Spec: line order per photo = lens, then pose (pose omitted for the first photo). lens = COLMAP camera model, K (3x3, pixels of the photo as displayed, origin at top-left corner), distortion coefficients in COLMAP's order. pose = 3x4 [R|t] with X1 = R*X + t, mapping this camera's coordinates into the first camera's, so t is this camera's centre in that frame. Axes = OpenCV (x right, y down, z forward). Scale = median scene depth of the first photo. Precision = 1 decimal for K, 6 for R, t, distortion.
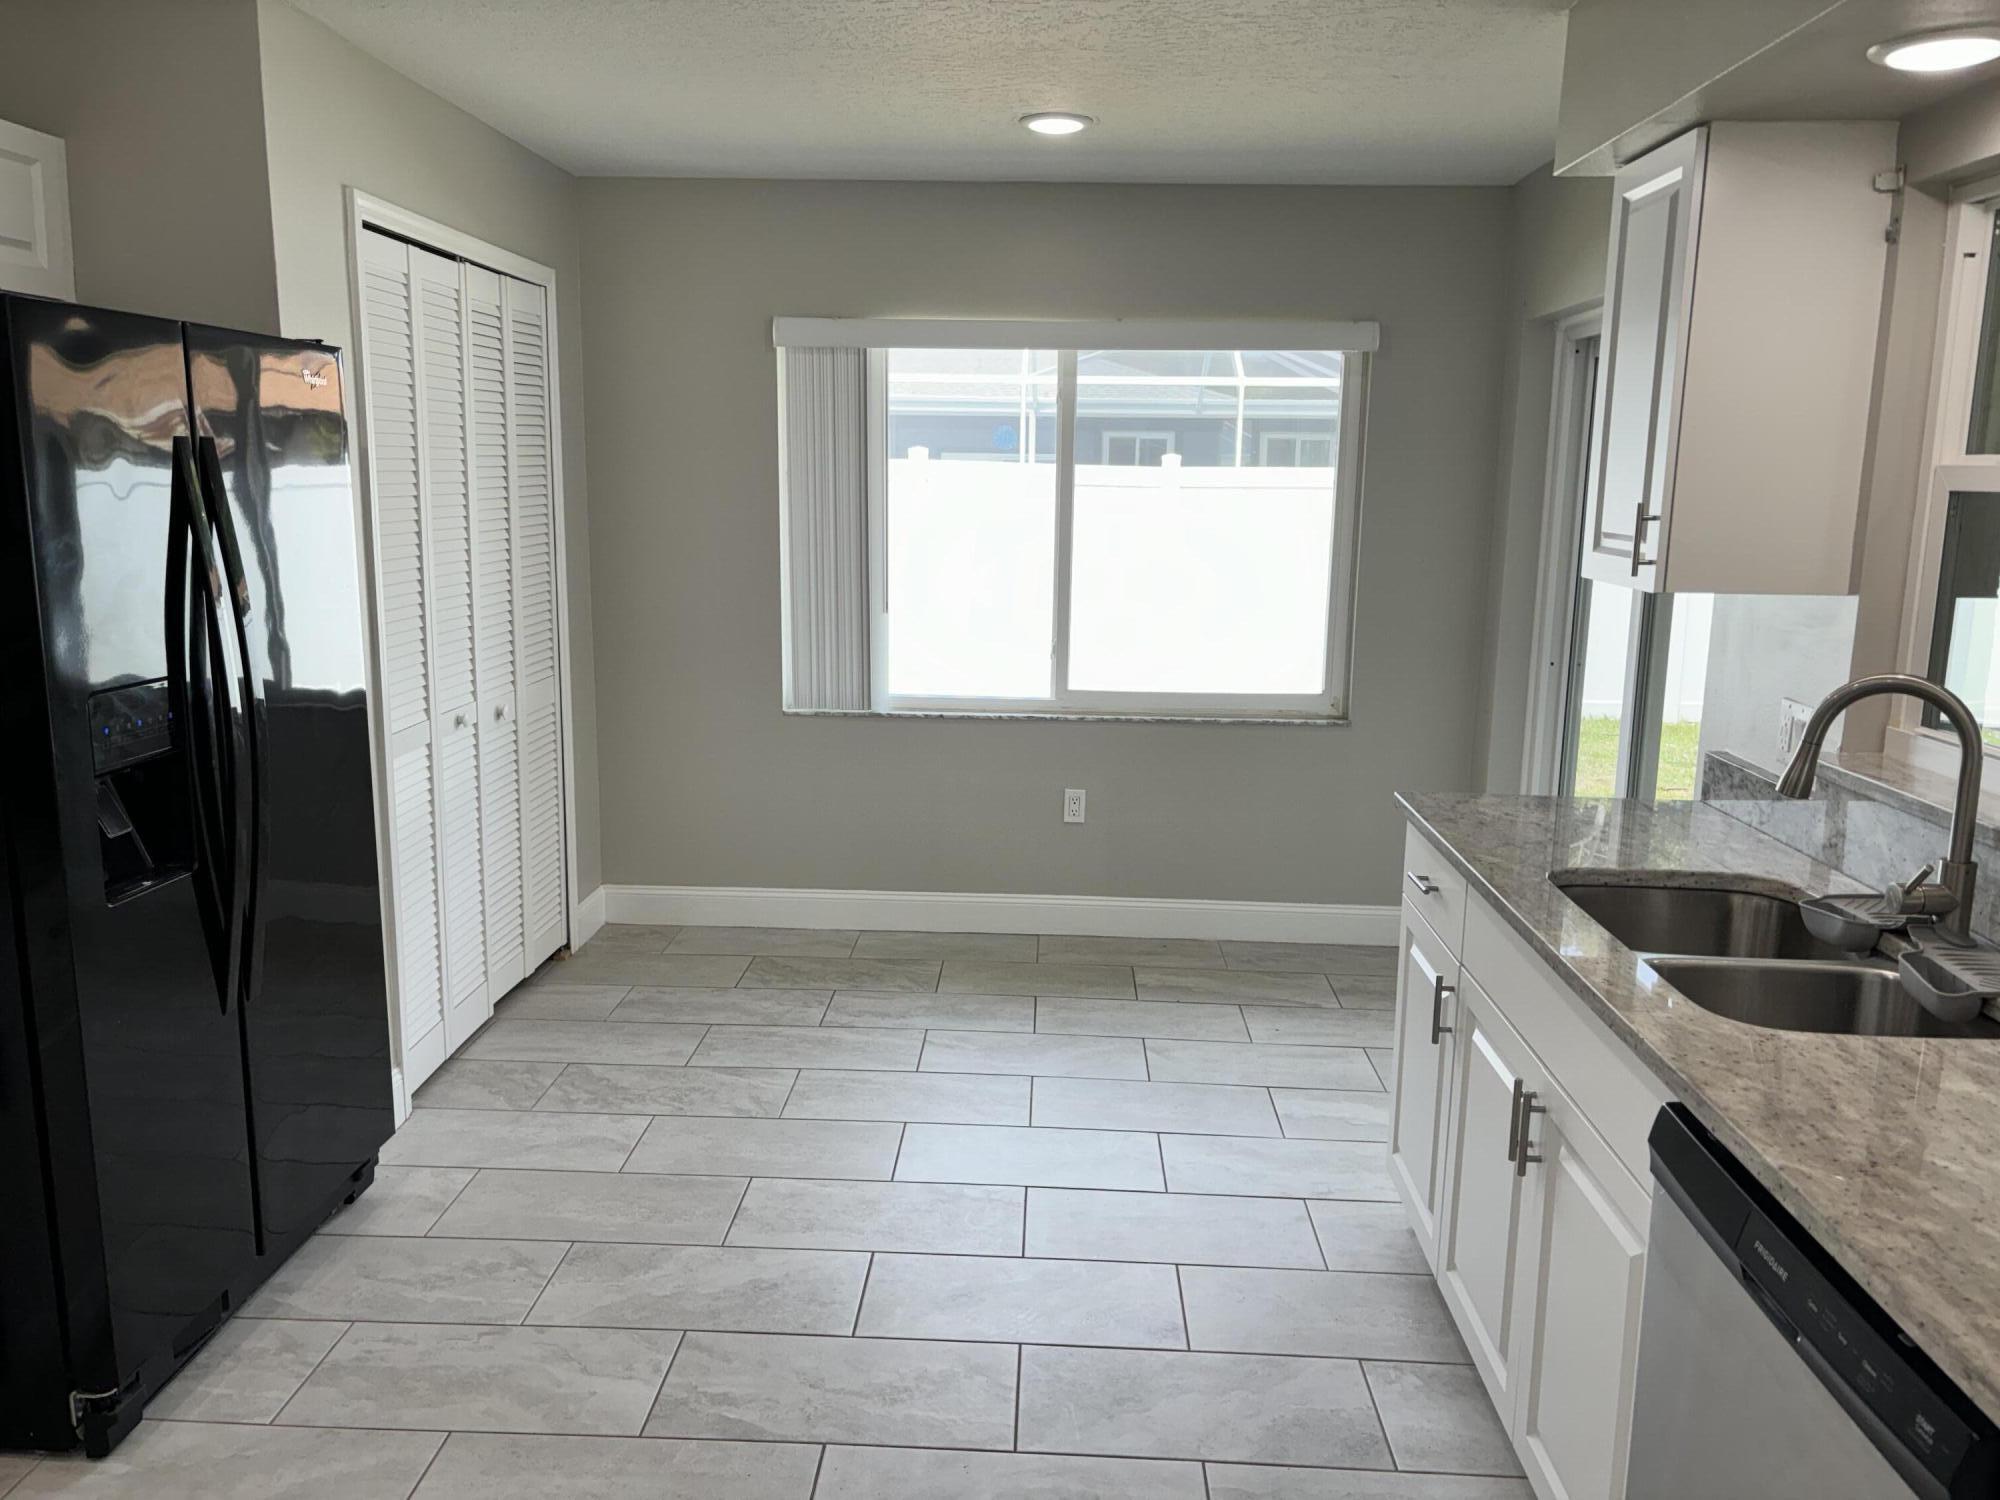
lens RADIAL K [[1527.9, 0, 991.3], [0, 1527.9, 730.9], [0, 0, 1]] dist [0.071960, -0.070032]
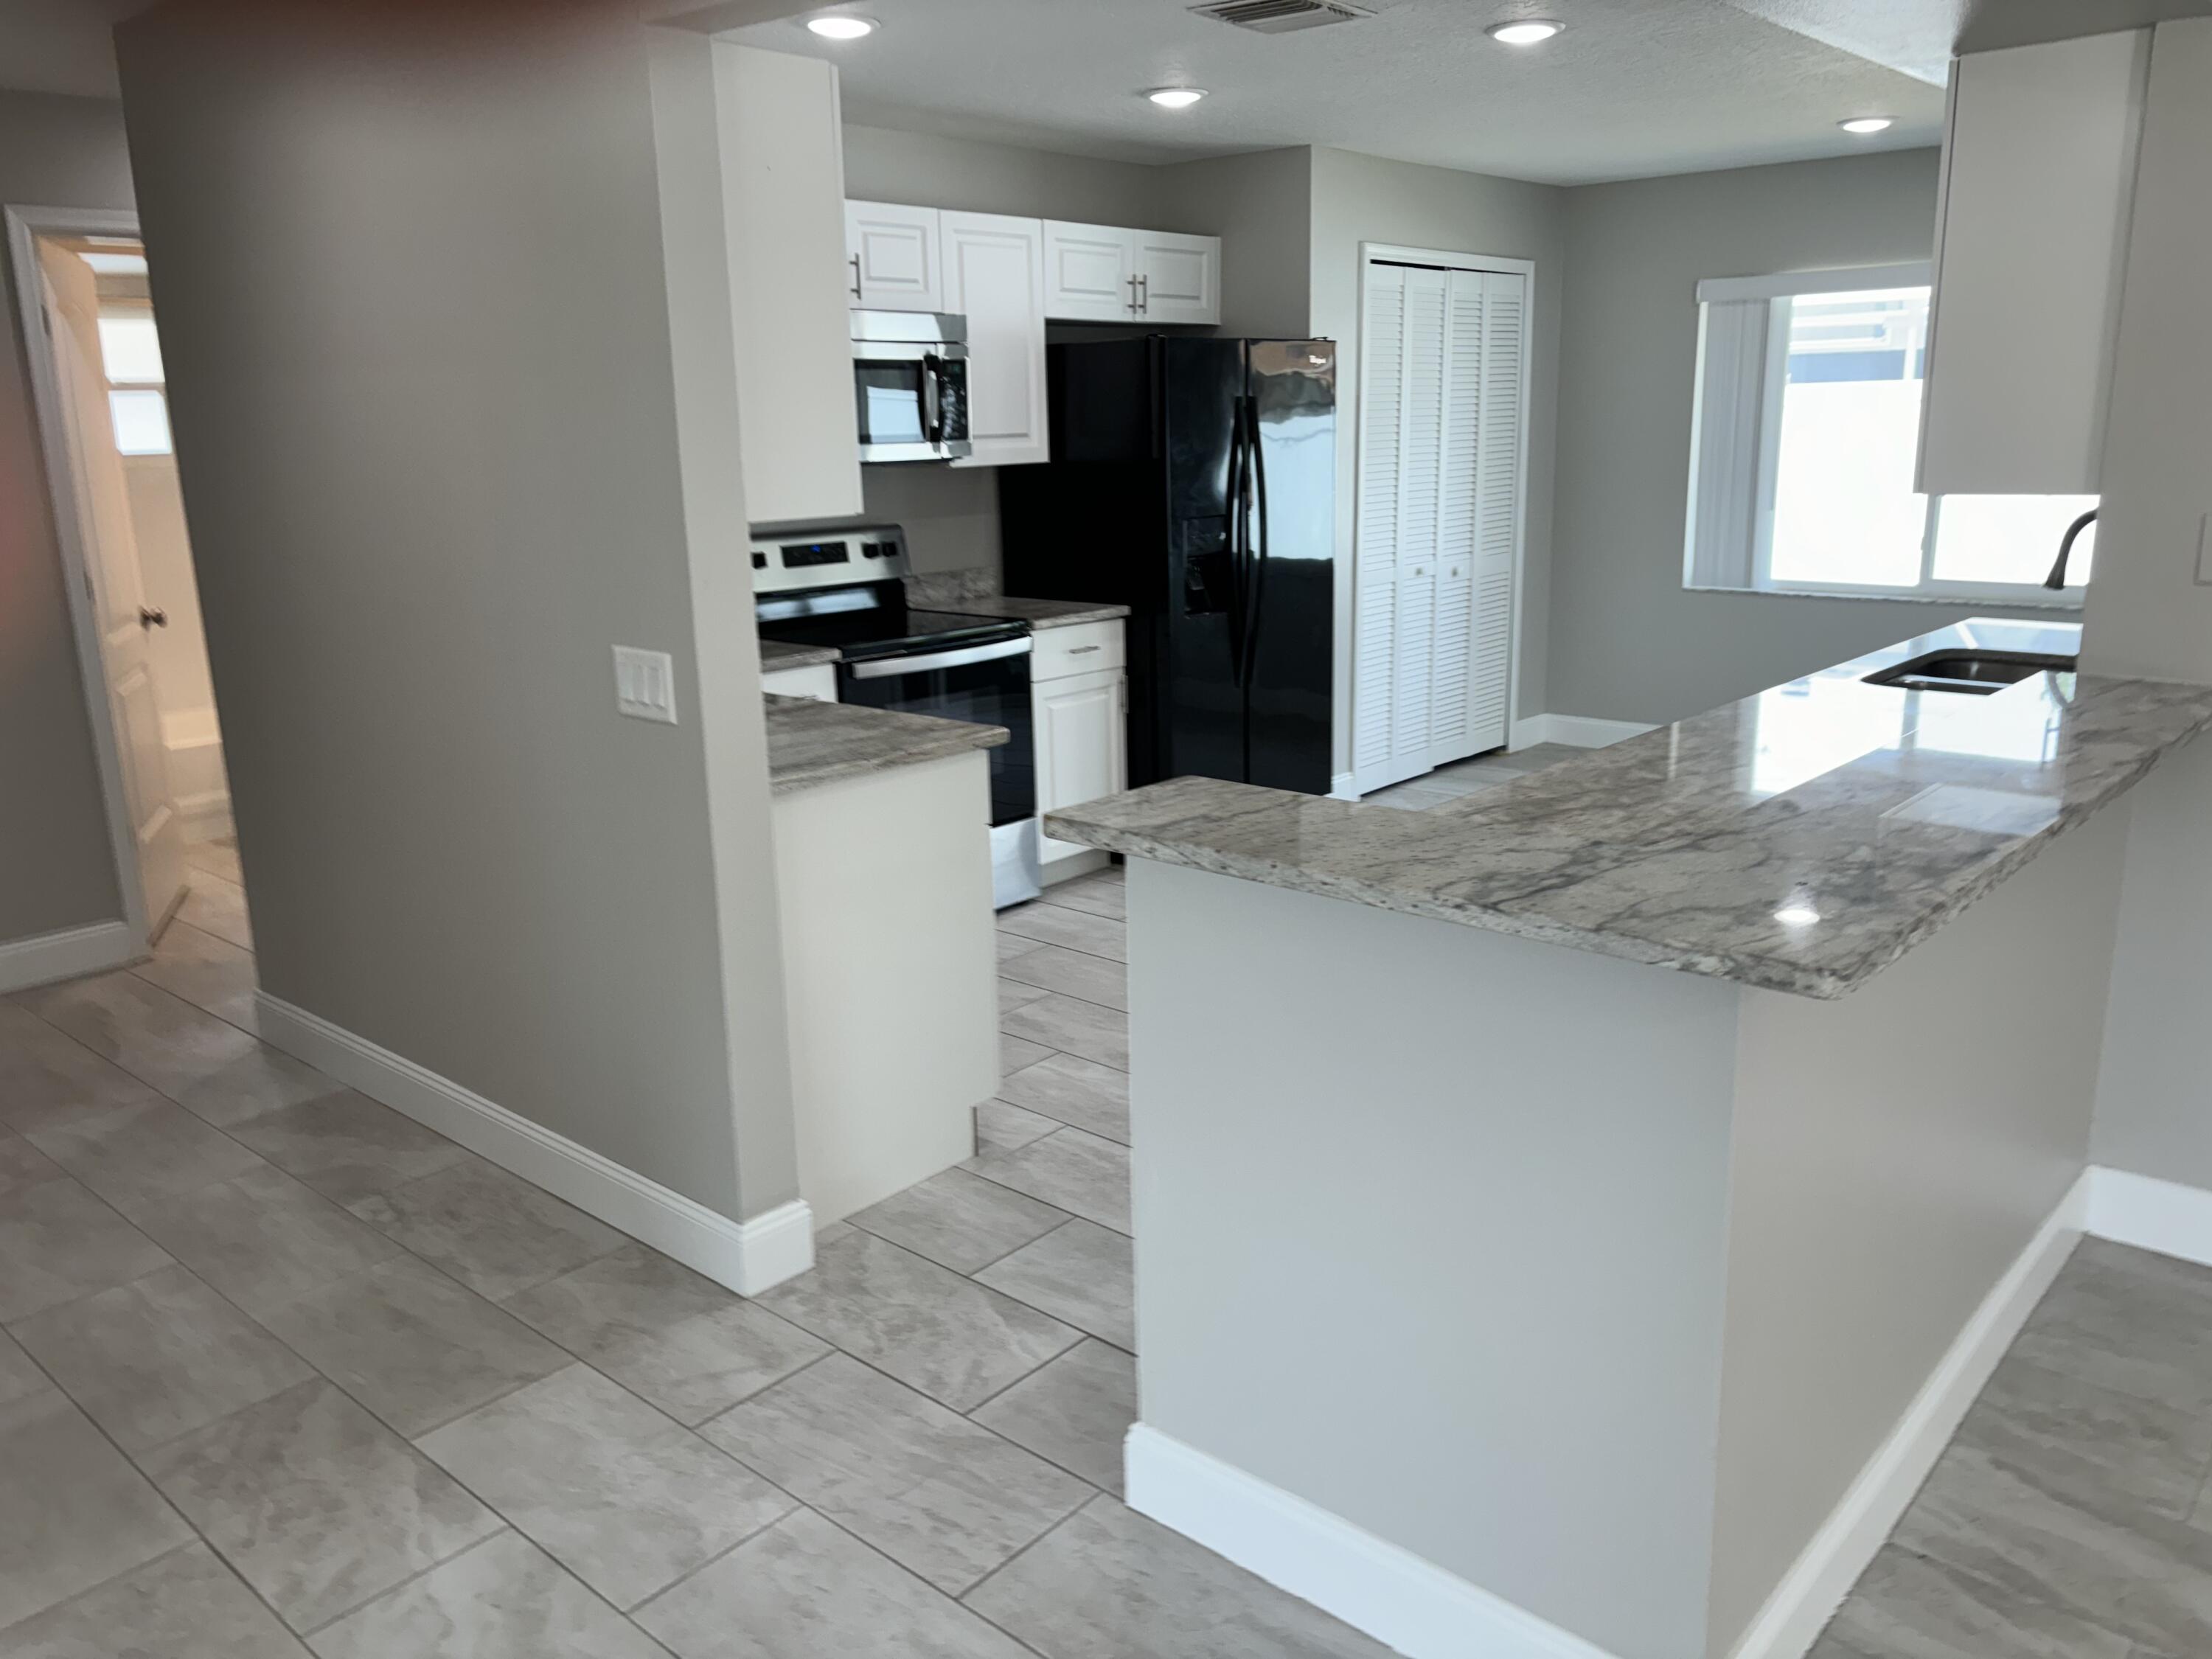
lens RADIAL K [[1688.4, 0, 1113.0], [0, 1688.4, 822.7], [0, 0, 1]] dist [0.040223, -0.006311]
pose [[0.785772, 0.120418, -0.606681, 0.579551], [-0.076080, 0.992234, 0.098406, 0.121631], [0.613819, -0.031168, 0.788831, -0.662984]]
